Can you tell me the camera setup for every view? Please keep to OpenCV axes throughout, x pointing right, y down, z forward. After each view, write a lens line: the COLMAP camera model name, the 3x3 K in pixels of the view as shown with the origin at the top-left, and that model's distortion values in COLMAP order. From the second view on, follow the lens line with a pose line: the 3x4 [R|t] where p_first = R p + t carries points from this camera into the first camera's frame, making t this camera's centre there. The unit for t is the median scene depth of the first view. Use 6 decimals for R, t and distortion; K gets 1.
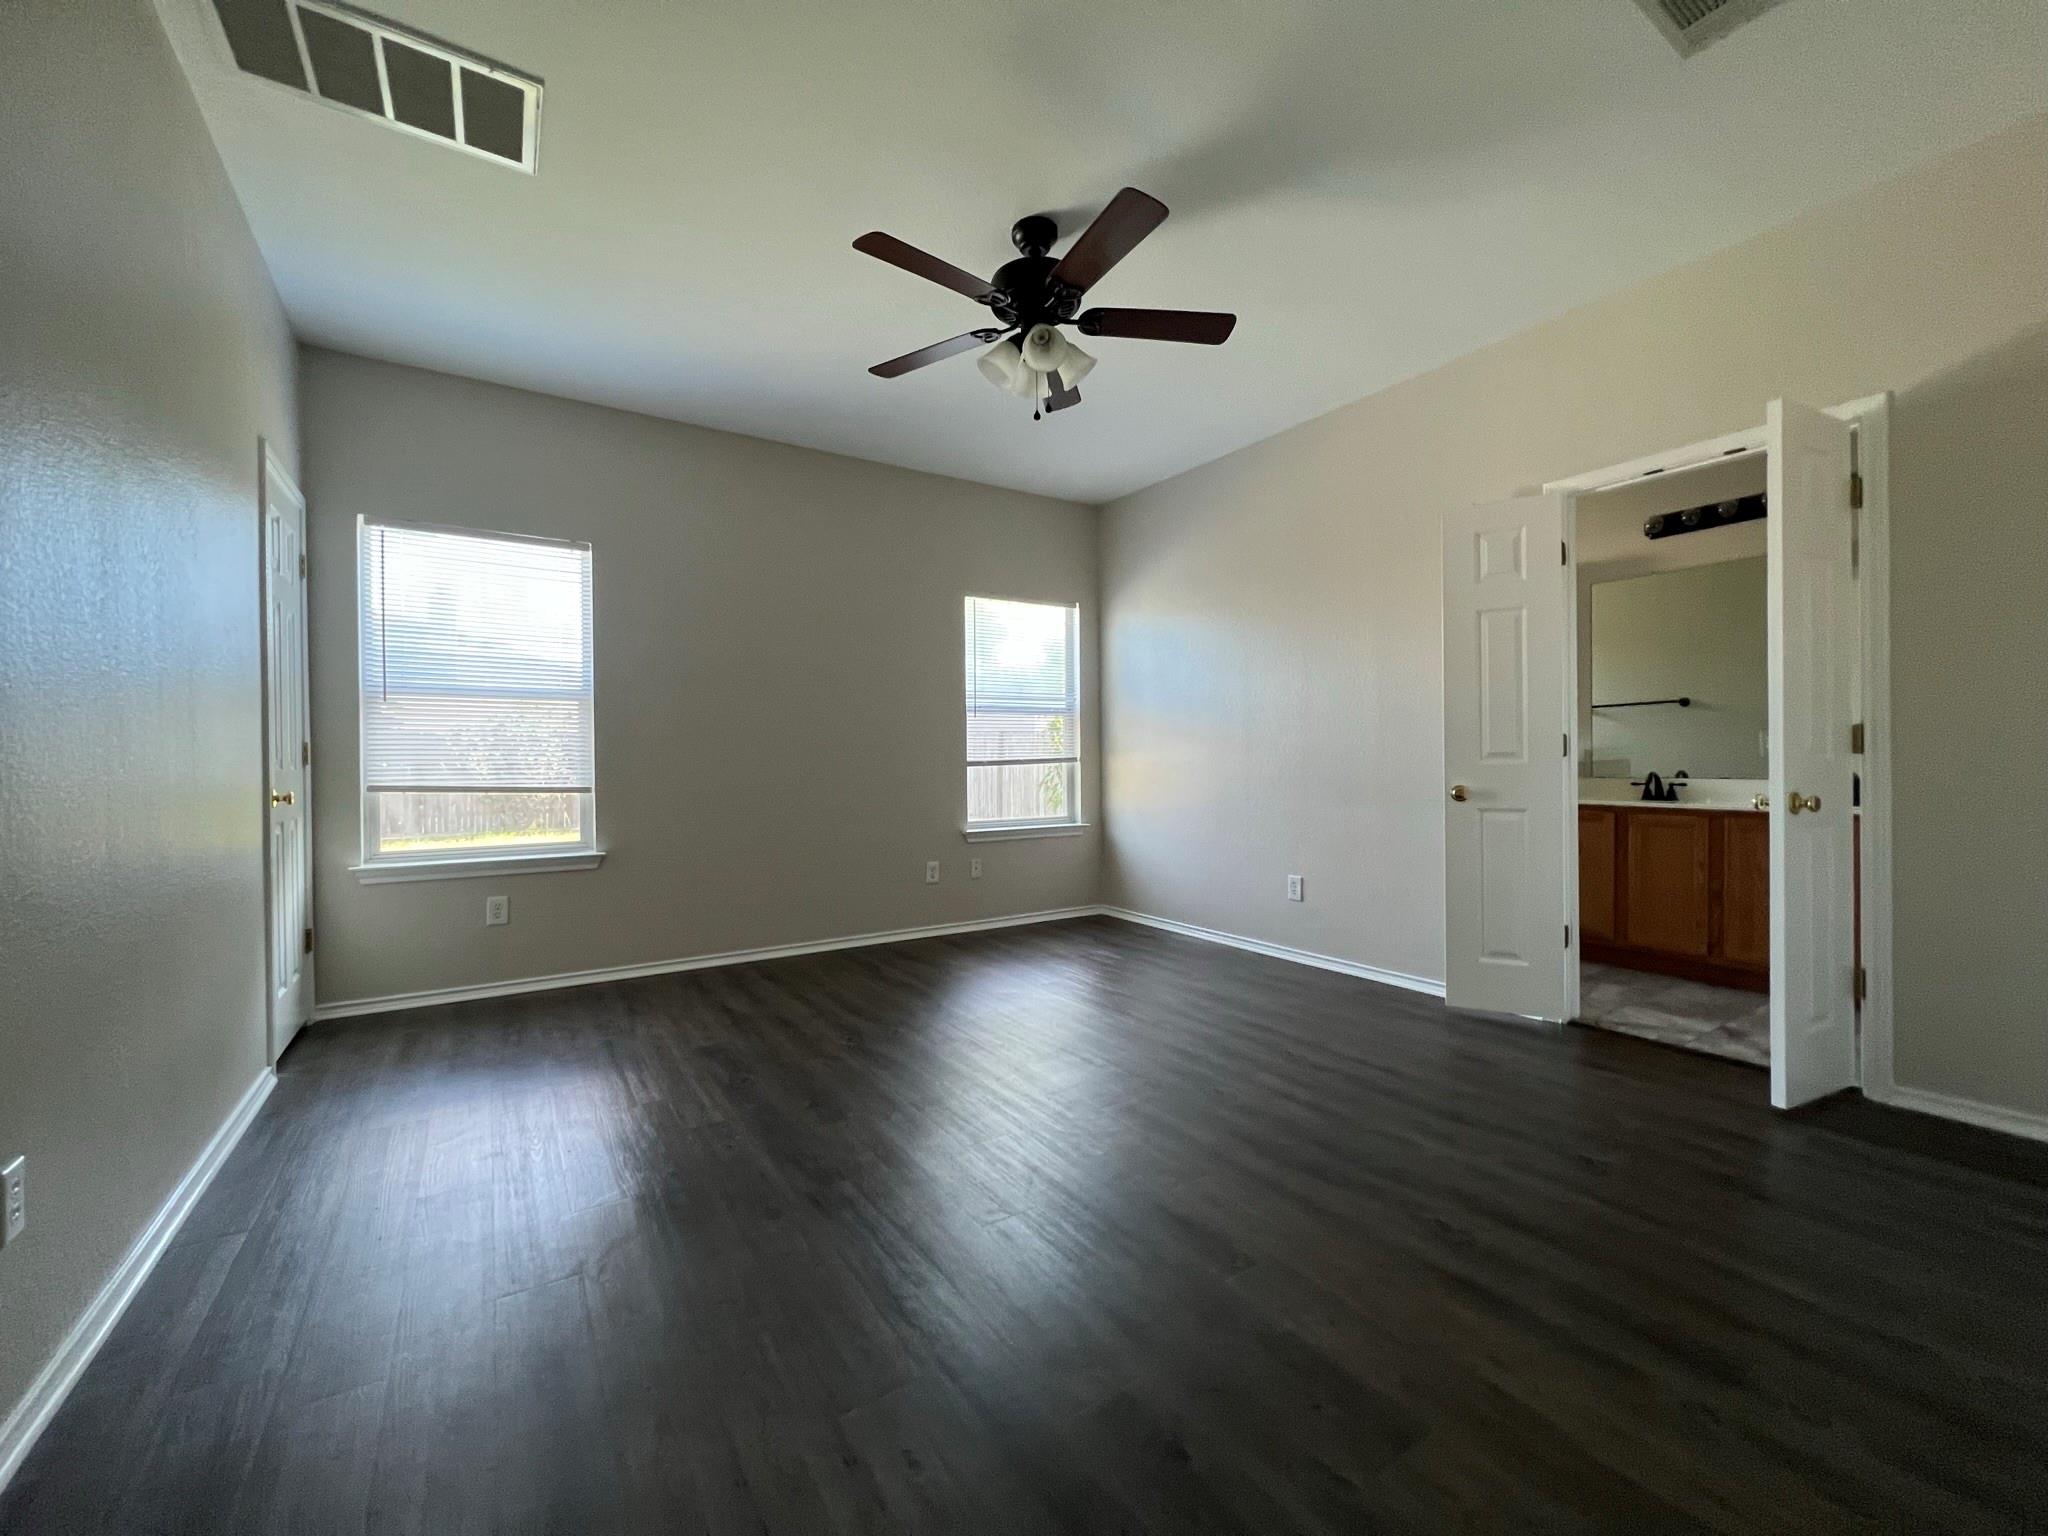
lens RADIAL K [[814.4, 0, 1018.3], [0, 814.4, 765.2], [0, 0, 1]] dist [-0.000373, -0.000349]
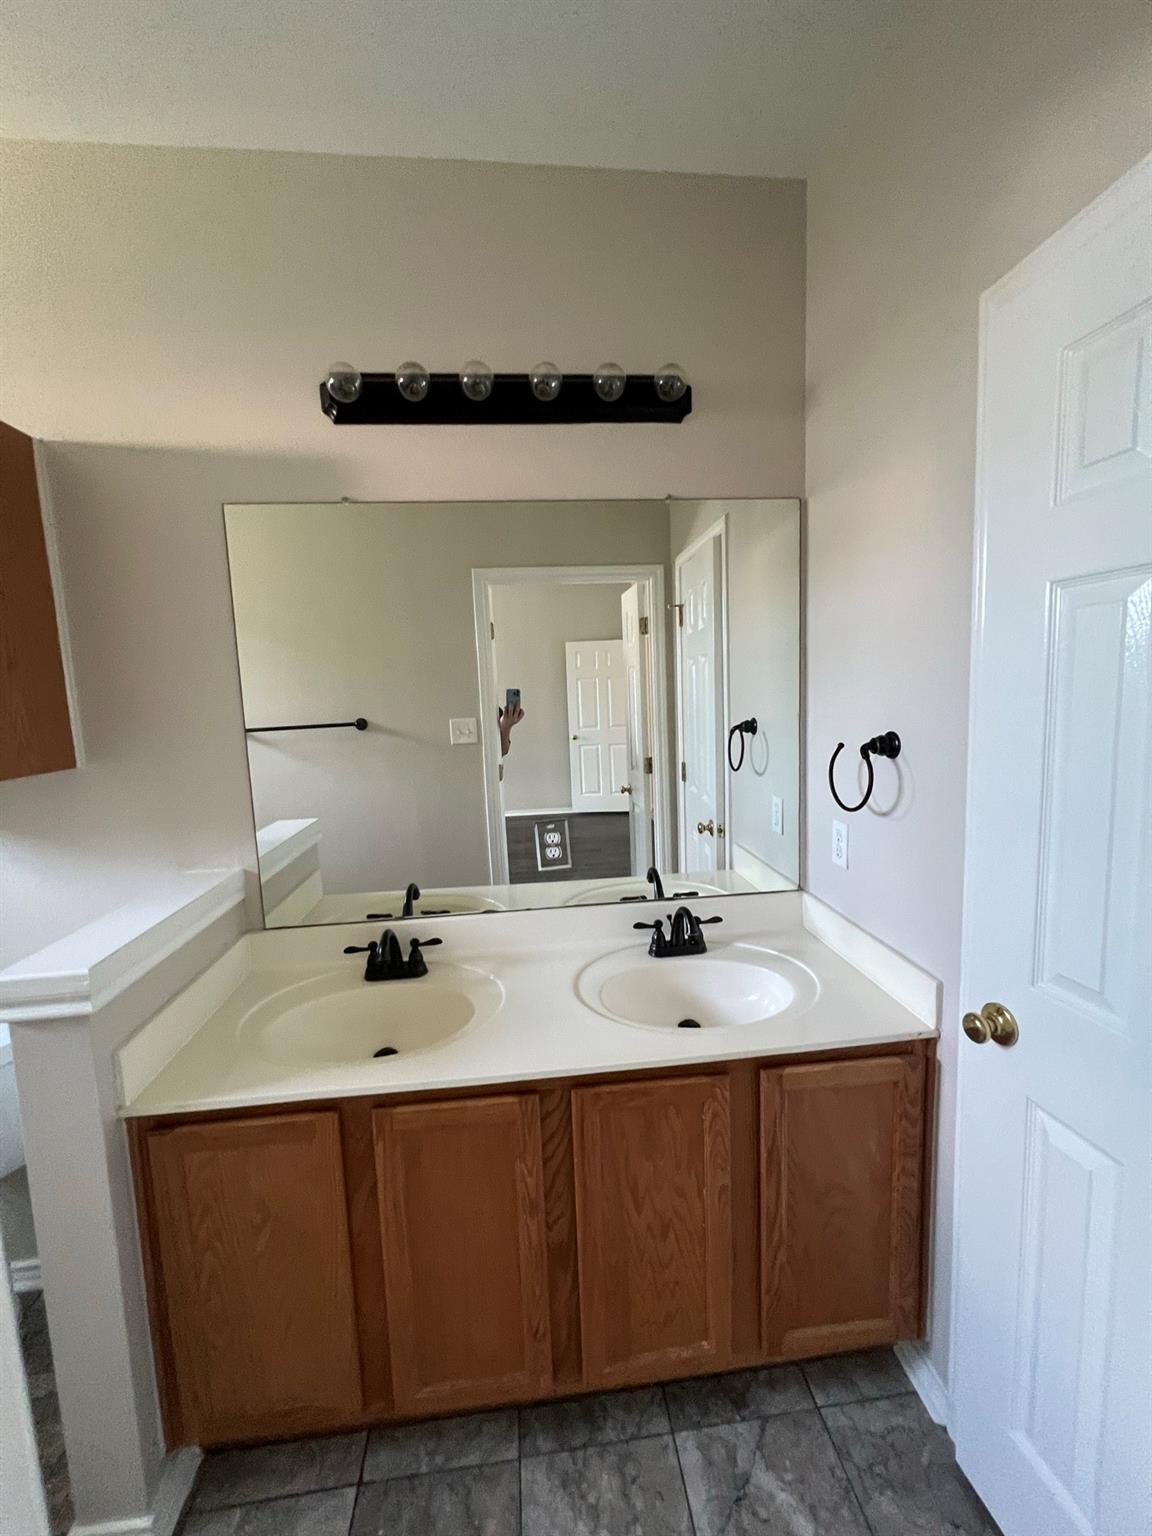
lens RADIAL K [[610.8, 0, 576.0], [0, 610.8, 768.0], [0, 0, 1]] dist [-0.000373, -0.000349]
pose [[0.442153, -0.116891, 0.889290, 0.513744], [0.034737, 0.992960, 0.113246, -0.118177], [-0.896267, -0.019181, 0.443101, 0.730354]]
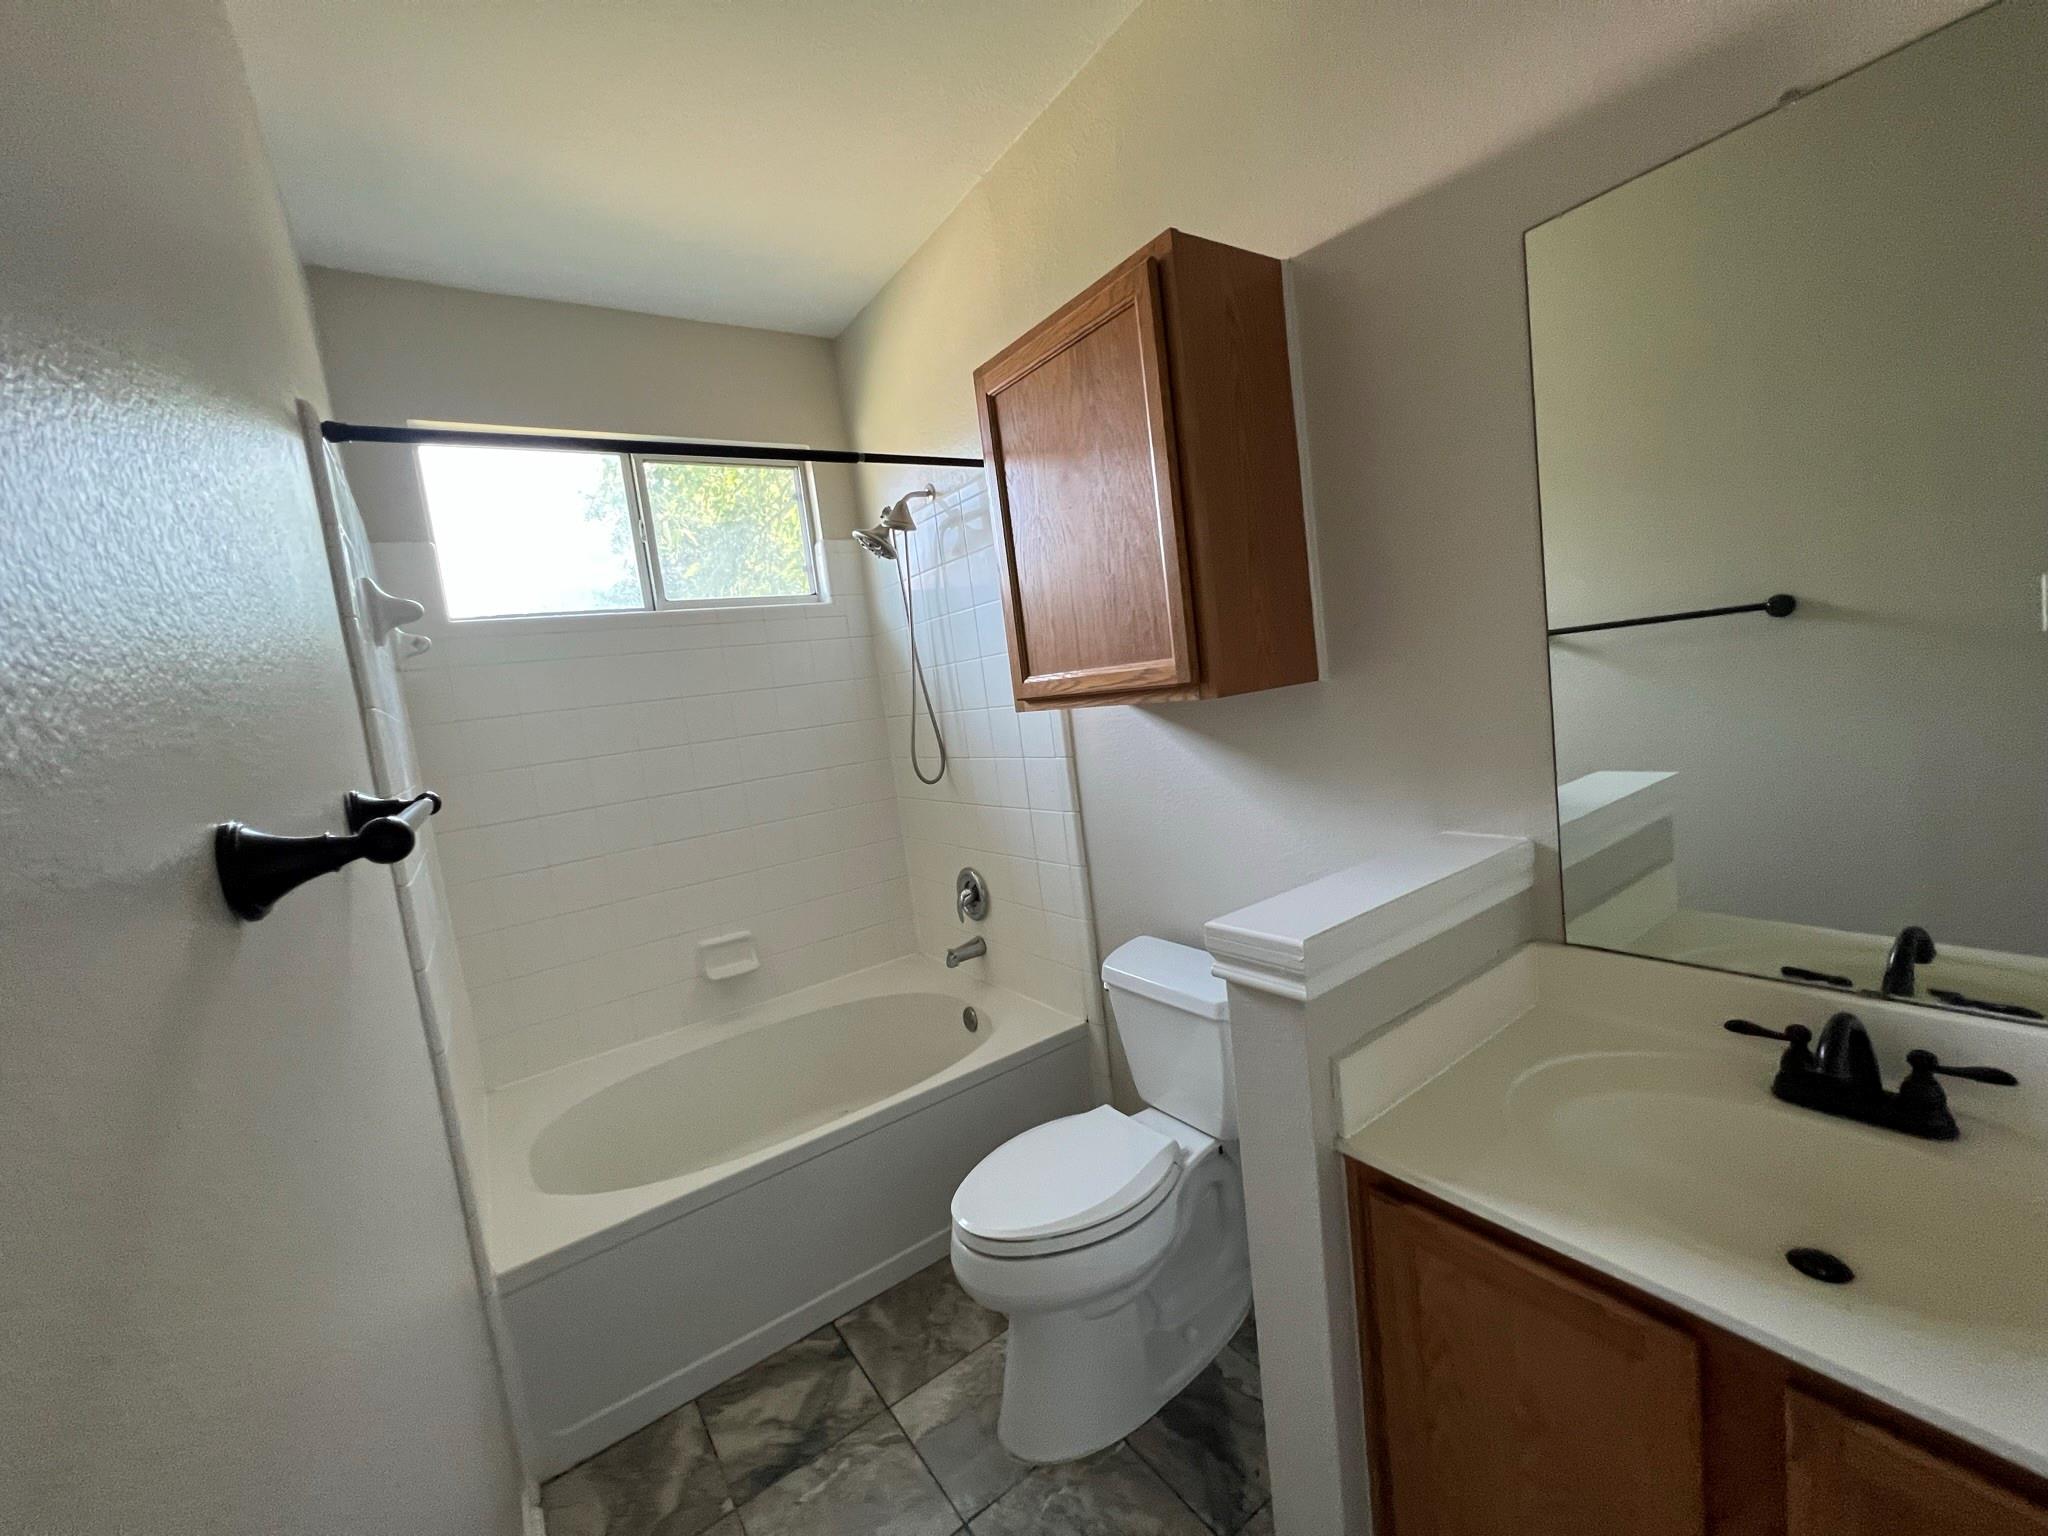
lens RADIAL K [[814.4, 0, 1018.3], [0, 814.4, 765.2], [0, 0, 1]] dist [-0.000373, -0.000349]
pose [[0.992578, -0.118911, 0.025493, 0.549776], [0.116028, 0.988751, 0.094384, -0.101831], [-0.036430, -0.090725, 0.995209, 0.778175]]
